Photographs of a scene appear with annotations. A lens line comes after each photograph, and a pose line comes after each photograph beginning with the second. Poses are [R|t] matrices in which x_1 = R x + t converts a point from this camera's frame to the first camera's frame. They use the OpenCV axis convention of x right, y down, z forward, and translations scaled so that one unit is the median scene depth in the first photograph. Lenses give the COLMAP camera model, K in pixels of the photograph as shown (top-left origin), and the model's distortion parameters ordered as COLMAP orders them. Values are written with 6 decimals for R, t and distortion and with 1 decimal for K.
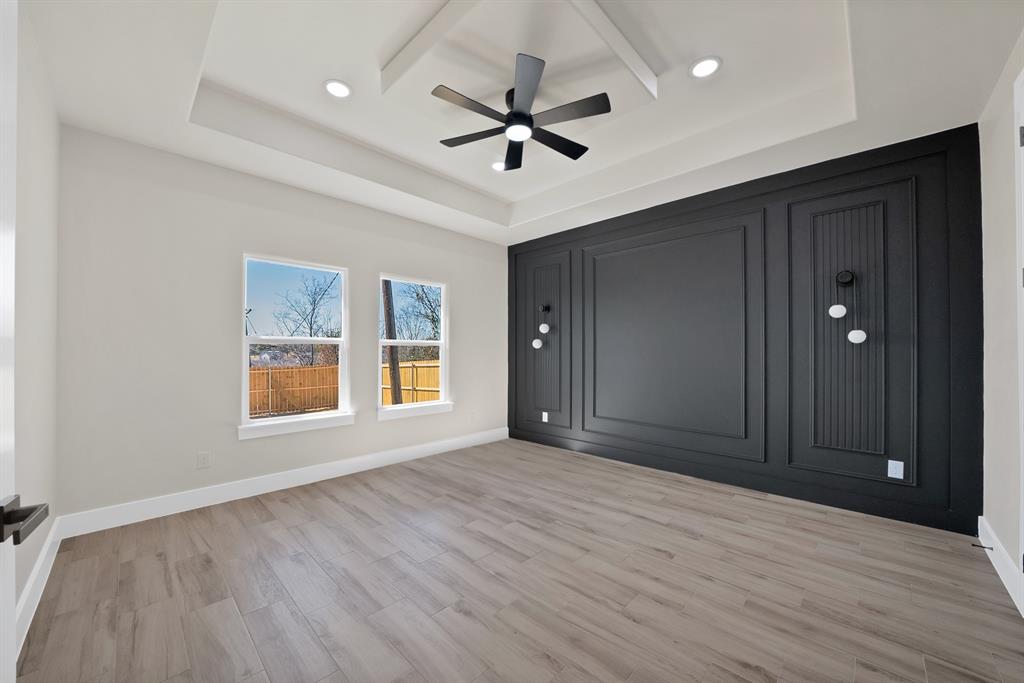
lens RADIAL K [[366.6, 0, 506.8], [0, 366.6, 342.7], [0, 0, 1]] dist [-0.018108, 0.000133]
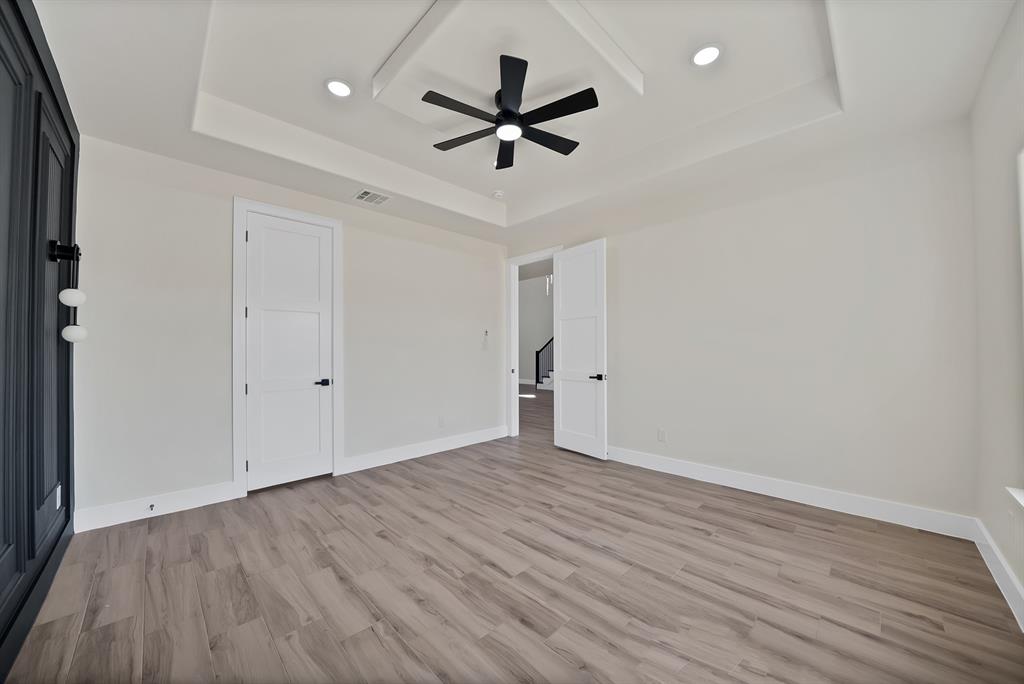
lens RADIAL K [[366.6, 0, 506.8], [0, 366.6, 343.2], [0, 0, 1]] dist [-0.018108, 0.000133]
pose [[-0.999757, 0.007047, 0.020873, 0.019156], [0.006195, 0.999156, -0.040601, 0.032484], [-0.021141, -0.040461, -0.998957, 1.914511]]
